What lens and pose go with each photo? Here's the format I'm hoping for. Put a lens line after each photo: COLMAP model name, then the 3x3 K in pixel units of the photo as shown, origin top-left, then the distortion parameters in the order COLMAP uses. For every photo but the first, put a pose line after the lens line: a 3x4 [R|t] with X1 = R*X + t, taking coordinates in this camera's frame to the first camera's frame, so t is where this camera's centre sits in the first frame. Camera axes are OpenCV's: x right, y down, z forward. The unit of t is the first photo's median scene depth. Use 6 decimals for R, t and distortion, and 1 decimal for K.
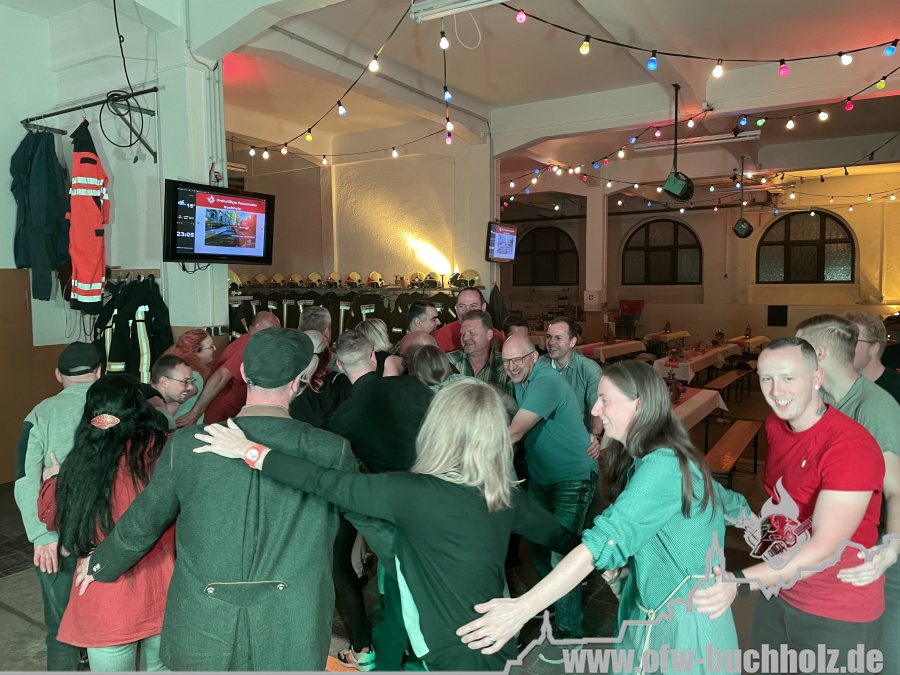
lens RADIAL K [[677.8, 0, 450.0], [0, 677.8, 337.5], [0, 0, 1]] dist [0.008959, -0.035428]
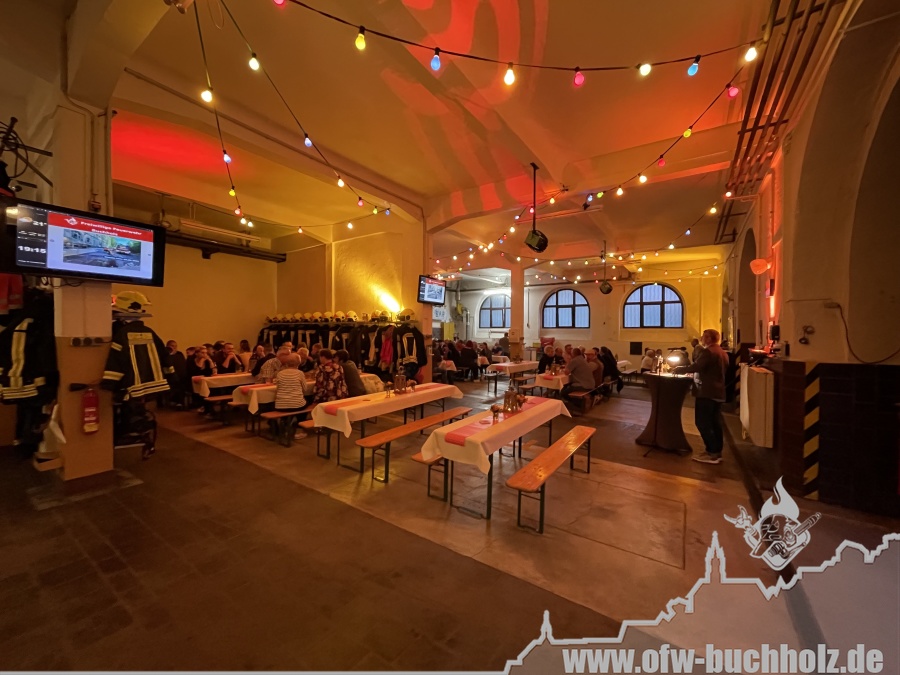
lens RADIAL K [[359.4, 0, 471.5], [0, 359.4, 338.4], [0, 0, 1]] dist [-0.001560, -0.000022]
pose [[0.999853, 0.015342, -0.007685, 0.173539], [-0.015782, 0.998023, -0.060835, 0.006207], [0.006737, 0.060947, 0.998118, 0.252155]]
